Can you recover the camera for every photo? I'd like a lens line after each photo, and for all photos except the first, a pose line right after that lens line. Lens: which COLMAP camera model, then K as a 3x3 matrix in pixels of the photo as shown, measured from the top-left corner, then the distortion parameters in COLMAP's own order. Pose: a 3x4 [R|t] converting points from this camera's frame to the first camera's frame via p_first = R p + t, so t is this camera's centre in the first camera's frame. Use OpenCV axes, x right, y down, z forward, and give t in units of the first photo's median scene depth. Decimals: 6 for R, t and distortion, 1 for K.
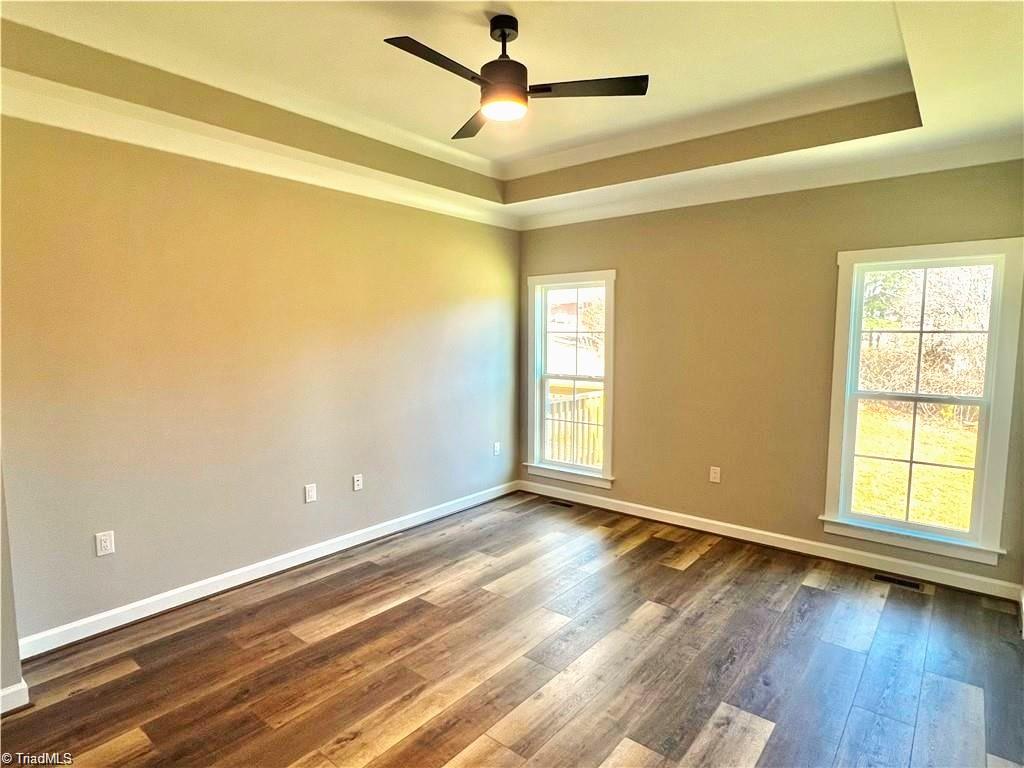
lens RADIAL K [[559.8, 0, 514.3], [0, 559.8, 389.2], [0, 0, 1]] dist [-0.003108, -0.003505]
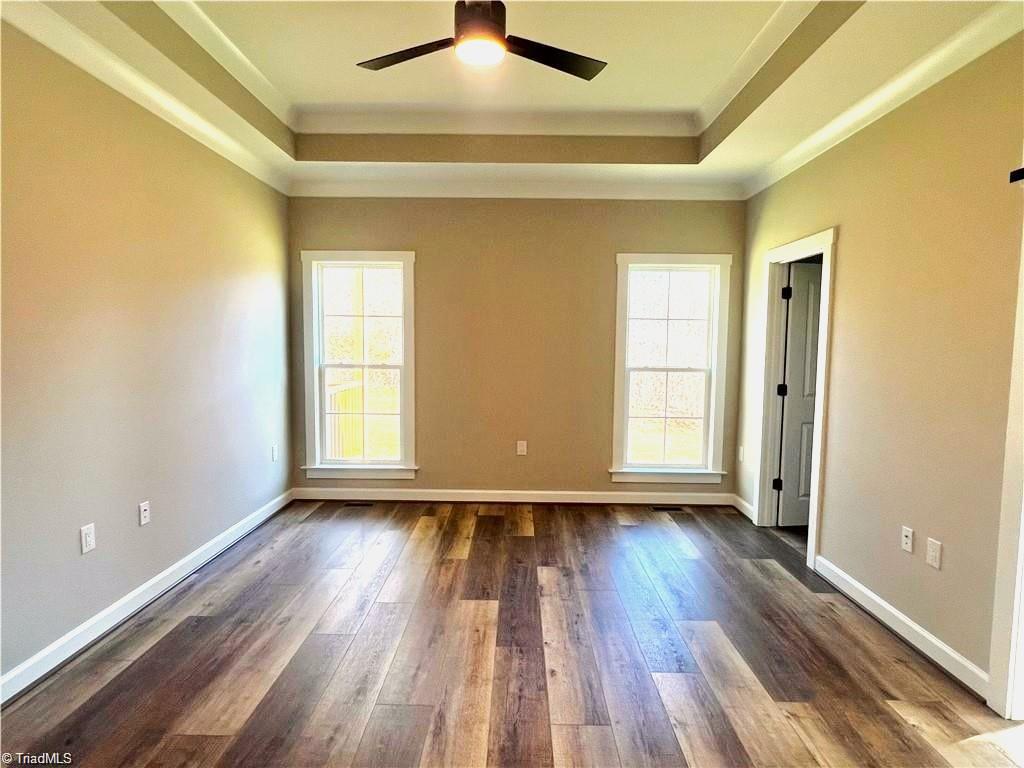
lens RADIAL K [[559.8, 0, 515.0], [0, 559.8, 387.9], [0, 0, 1]] dist [-0.003108, -0.003505]
pose [[0.781613, -0.044499, 0.622174, -0.339777], [0.050789, 0.998680, 0.007623, 0.027525], [-0.621692, 0.025641, 0.782842, 0.158290]]
